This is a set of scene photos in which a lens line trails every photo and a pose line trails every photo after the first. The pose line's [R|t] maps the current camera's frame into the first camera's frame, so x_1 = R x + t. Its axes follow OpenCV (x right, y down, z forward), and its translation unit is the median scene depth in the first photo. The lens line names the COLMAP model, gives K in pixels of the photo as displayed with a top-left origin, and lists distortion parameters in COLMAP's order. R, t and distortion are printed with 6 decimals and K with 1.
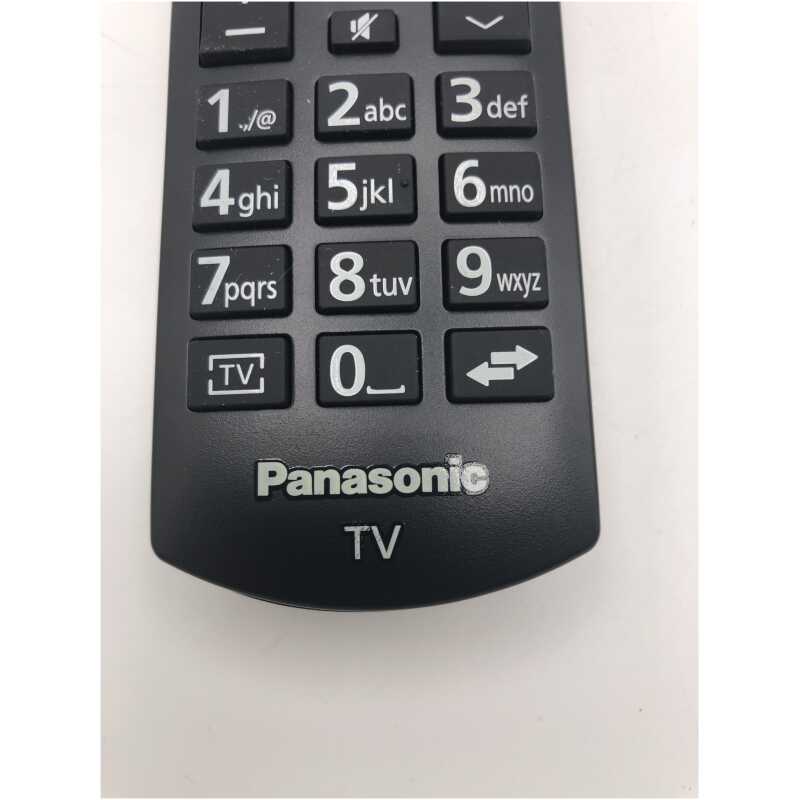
lens RADIAL K [[892.8, 0, 400.4], [0, 892.8, 399.2], [0, 0, 1]] dist [-0.025706, 0.000000]
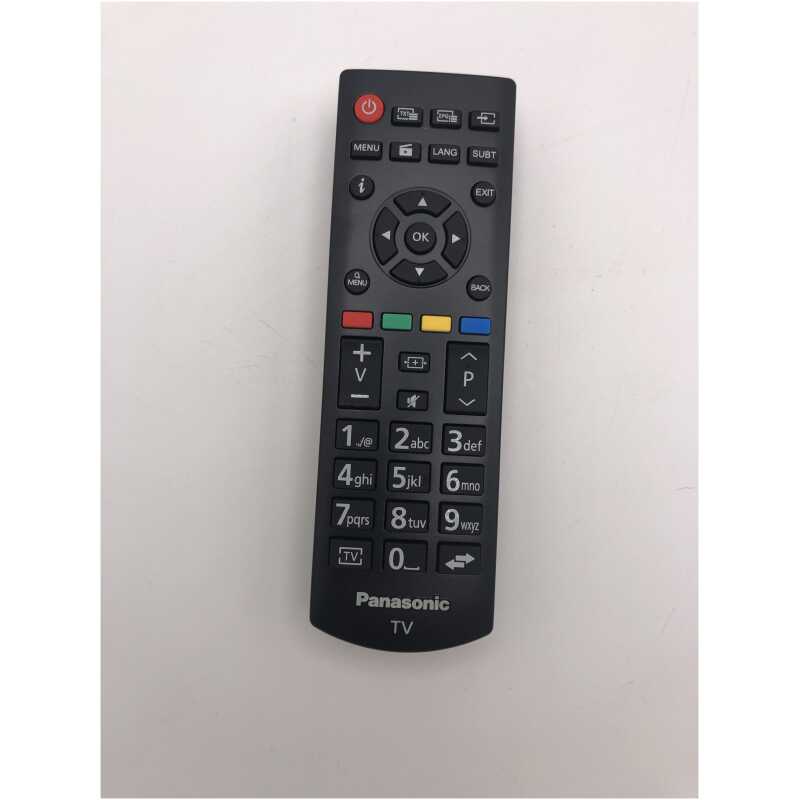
lens RADIAL K [[892.8, 0, 399.9], [0, 892.8, 400.7], [0, 0, 1]] dist [-0.025706, 0.000000]
pose [[0.996921, 0.075250, 0.022051, -0.133178], [-0.077448, 0.988909, 0.126731, -0.752224], [-0.012270, -0.128048, 0.991692, -1.333362]]
